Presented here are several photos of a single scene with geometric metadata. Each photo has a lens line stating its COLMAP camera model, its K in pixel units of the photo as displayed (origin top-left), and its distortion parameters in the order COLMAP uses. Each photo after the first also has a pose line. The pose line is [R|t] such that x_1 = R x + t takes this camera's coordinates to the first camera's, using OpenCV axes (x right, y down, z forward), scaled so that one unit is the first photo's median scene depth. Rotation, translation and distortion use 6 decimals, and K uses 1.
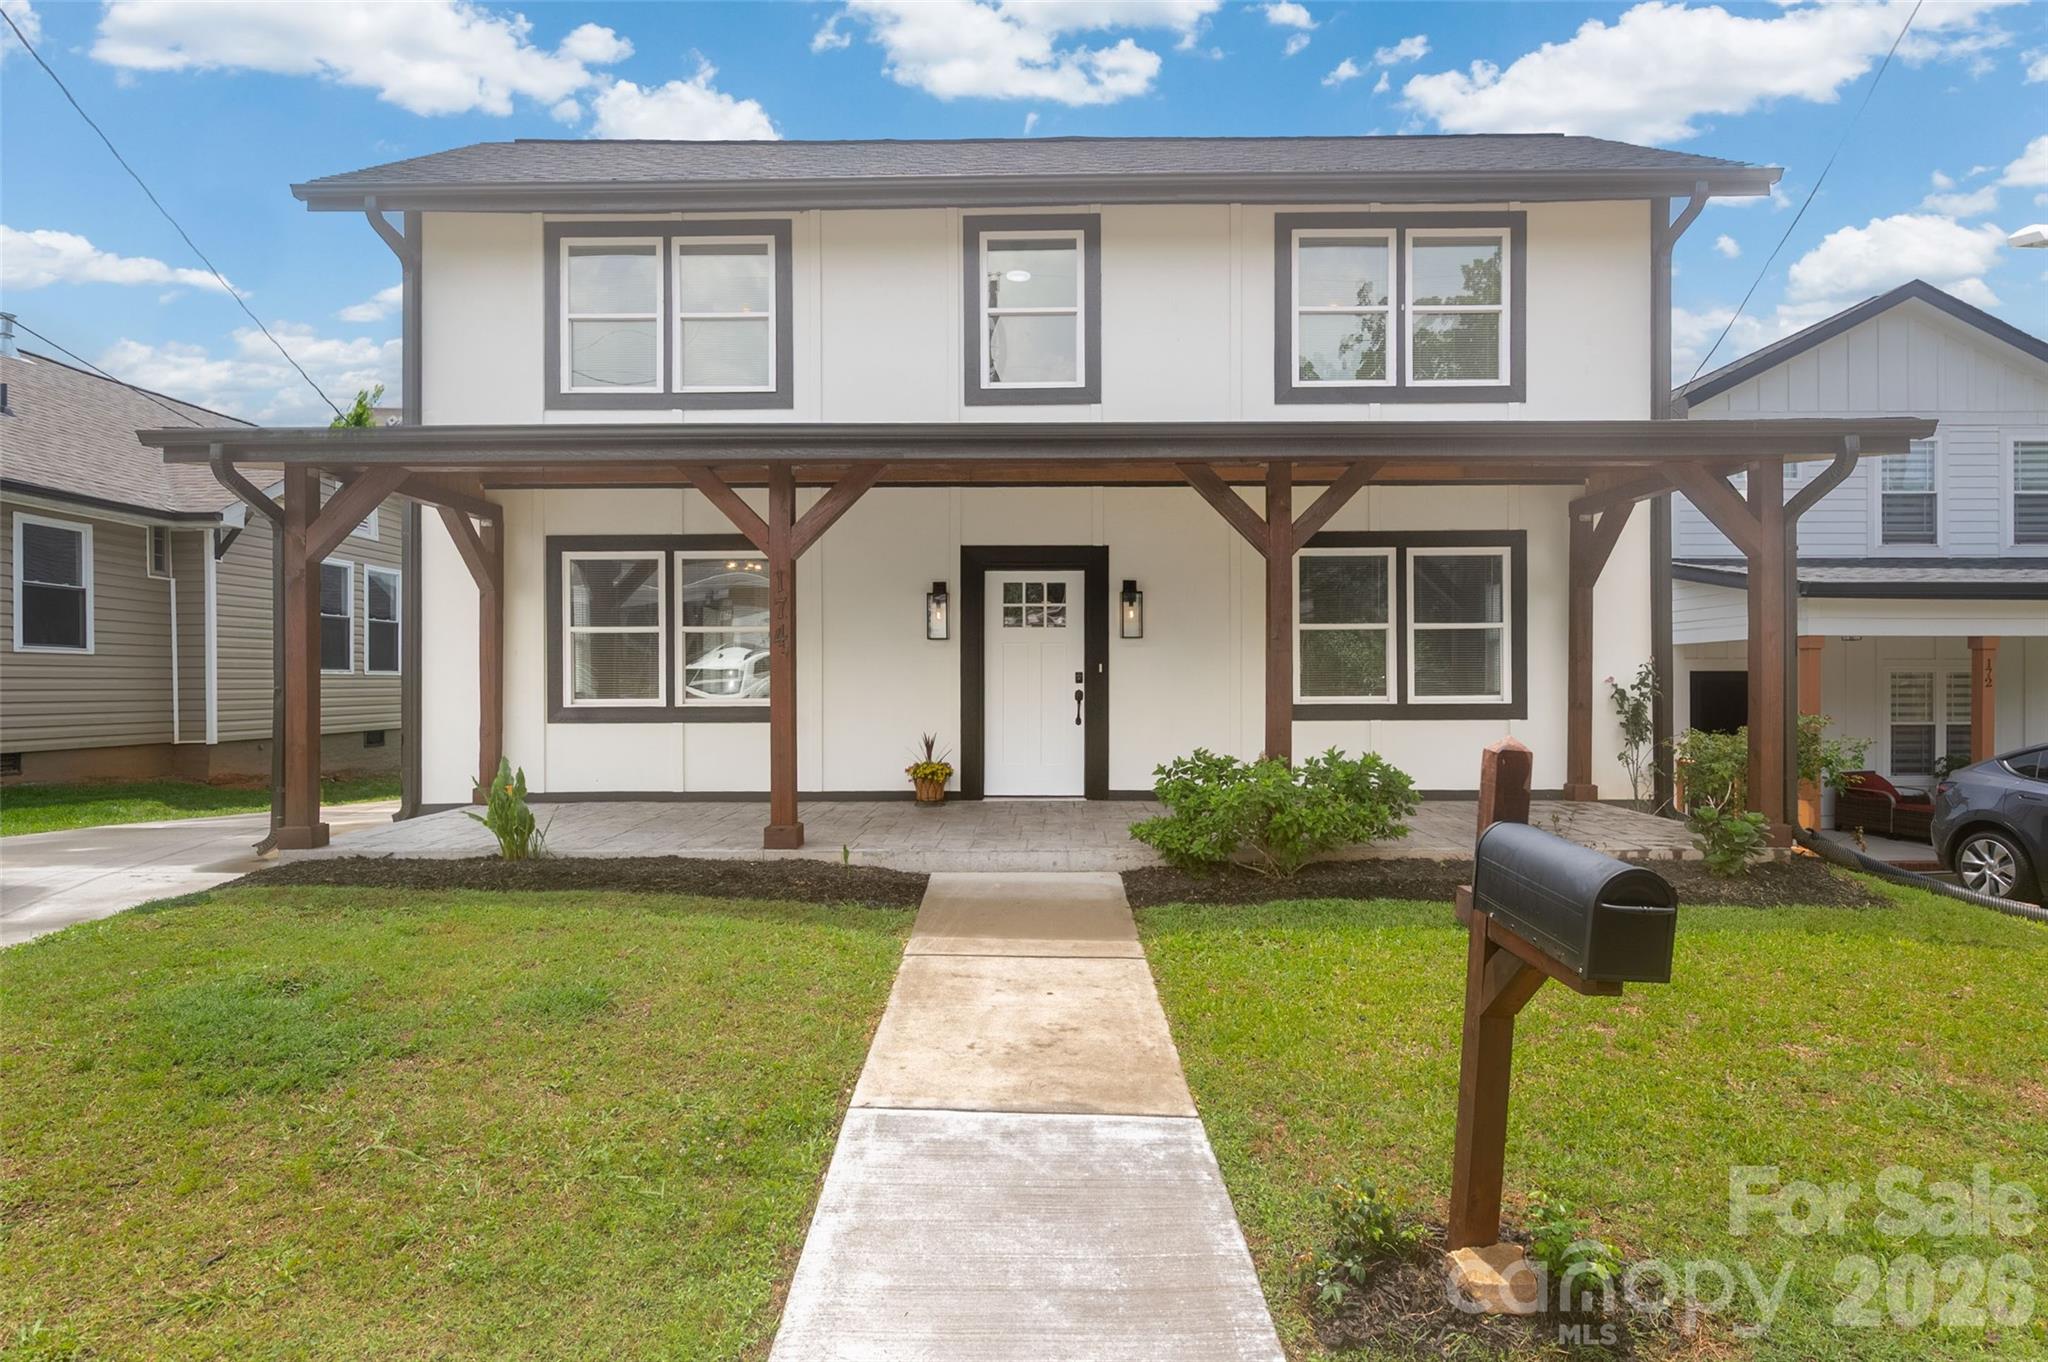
lens RADIAL K [[977.9, 0, 1024.0], [0, 977.9, 681.0], [0, 0, 1]] dist [-0.002464, -0.000946]
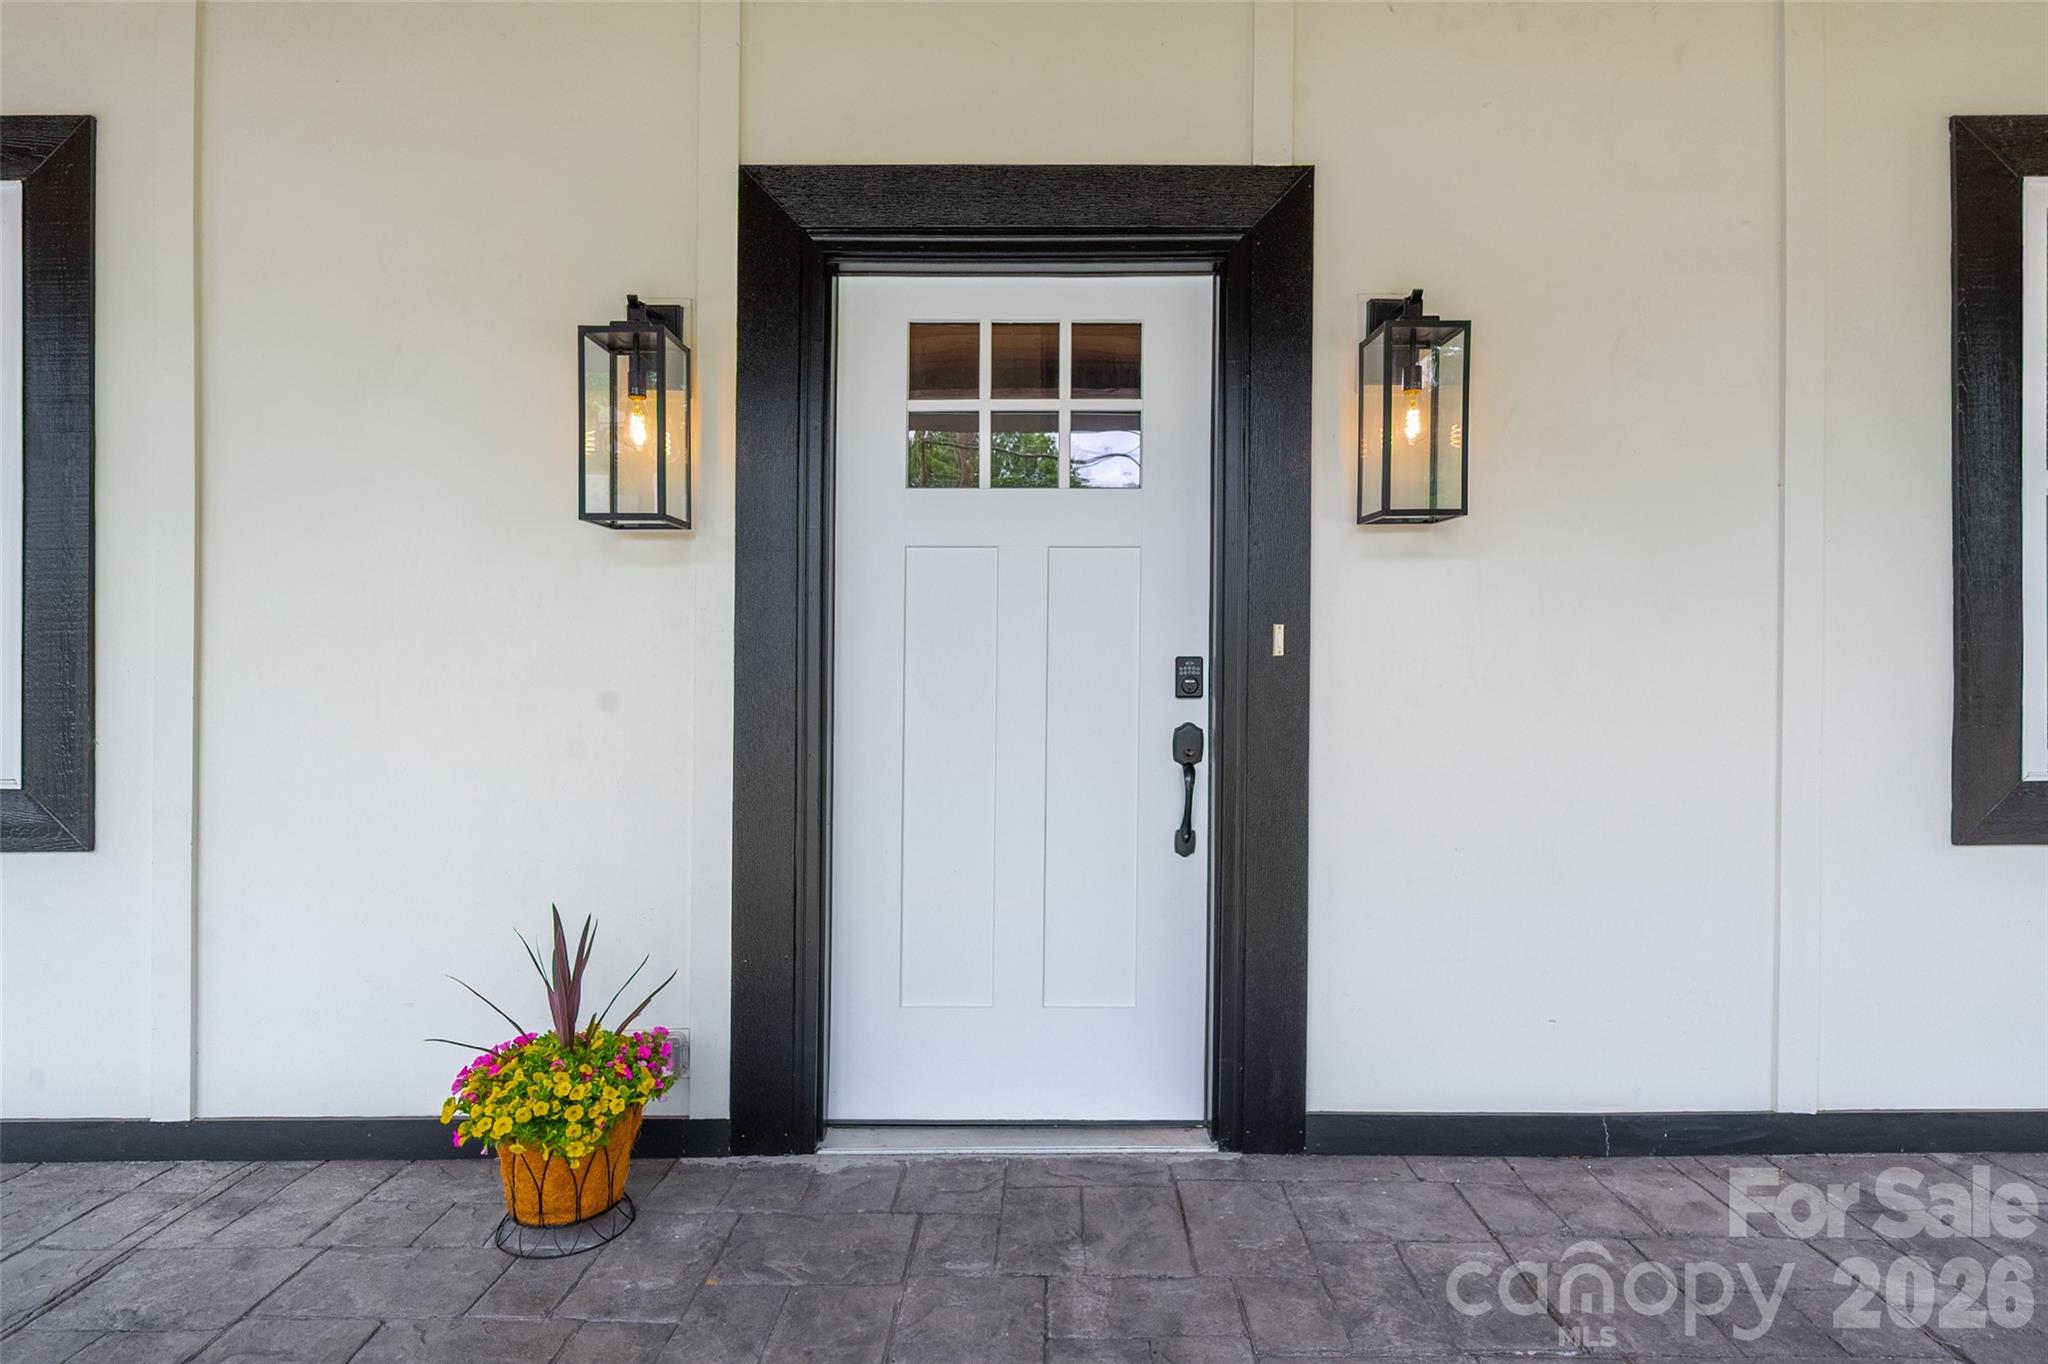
lens RADIAL K [[977.9, 0, 1024.0], [0, 977.9, 682.0], [0, 0, 1]] dist [-0.002464, -0.000946]
pose [[0.999897, 0.006705, -0.012727, 0.014624], [-0.006627, 0.999959, 0.006155, -0.003697], [0.012768, -0.006070, 0.999900, 0.740344]]
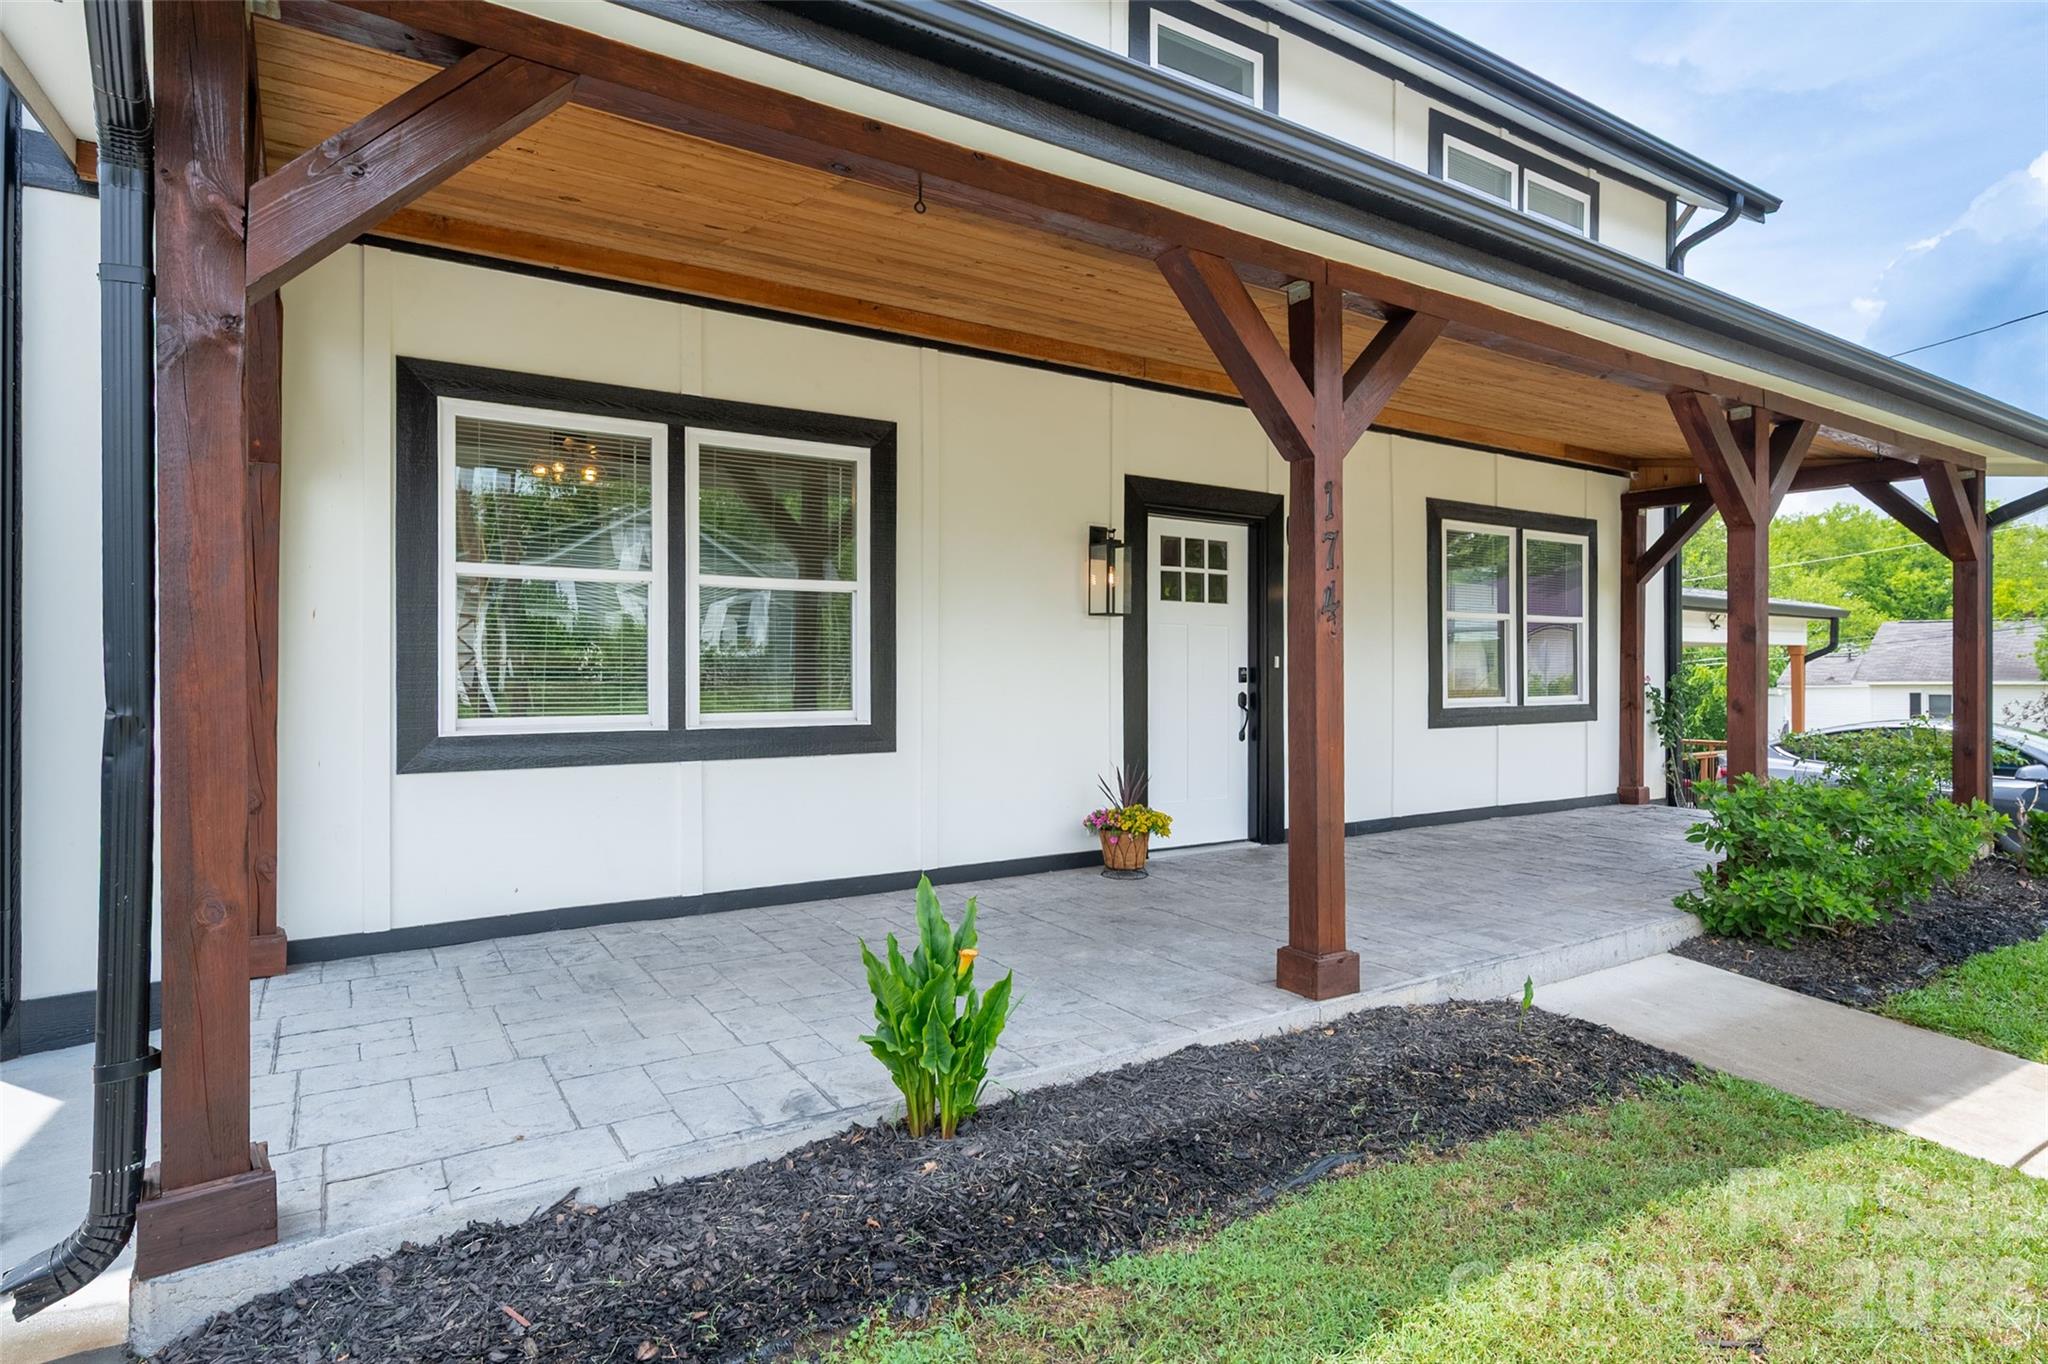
lens RADIAL K [[1081.8, 0, 1032.8], [0, 1081.8, 671.7], [0, 0, 1]] dist [-0.001036, -0.000203]
pose [[0.839530, 0.004382, 0.543295, -0.510592], [-0.004003, 0.999990, -0.001881, -0.004023], [-0.543298, -0.000595, 0.839540, 0.422025]]
